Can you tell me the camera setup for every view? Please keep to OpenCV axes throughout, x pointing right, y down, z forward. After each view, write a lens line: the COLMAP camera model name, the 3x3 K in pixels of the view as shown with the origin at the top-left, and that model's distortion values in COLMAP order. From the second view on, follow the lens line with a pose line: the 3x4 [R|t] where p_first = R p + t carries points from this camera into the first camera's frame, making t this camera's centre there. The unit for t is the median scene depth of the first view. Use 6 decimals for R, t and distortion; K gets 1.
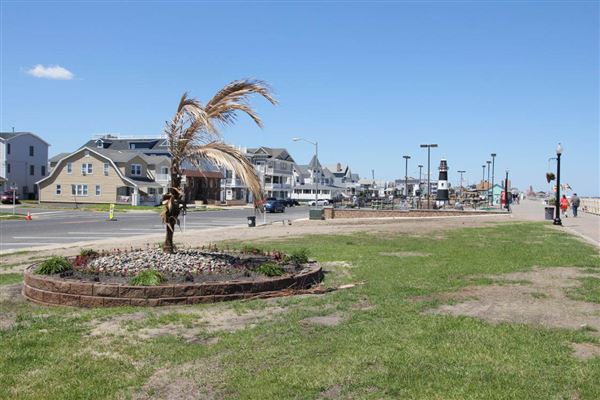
lens RADIAL K [[557.4, 0, 300.0], [0, 557.4, 200.0], [0, 0, 1]] dist [0.000190, -0.001466]
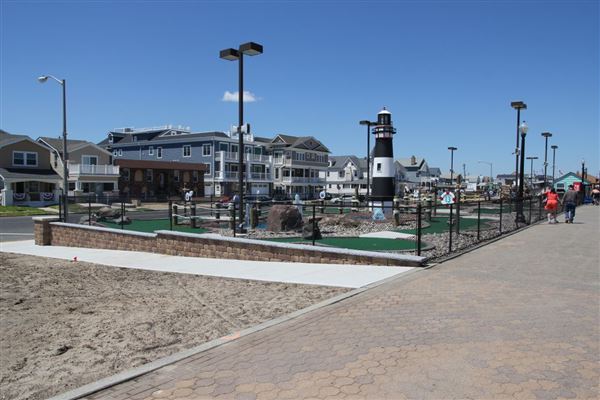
lens RADIAL K [[459.0, 0, 300.0], [0, 459.0, 200.0], [0, 0, 1]] dist [-0.032108, 0.001510]
pose [[0.961143, 0.000755, -0.276051, 0.156678], [0.002425, 0.999935, 0.011177, -0.002439], [0.276042, -0.011412, 0.961078, 0.328567]]
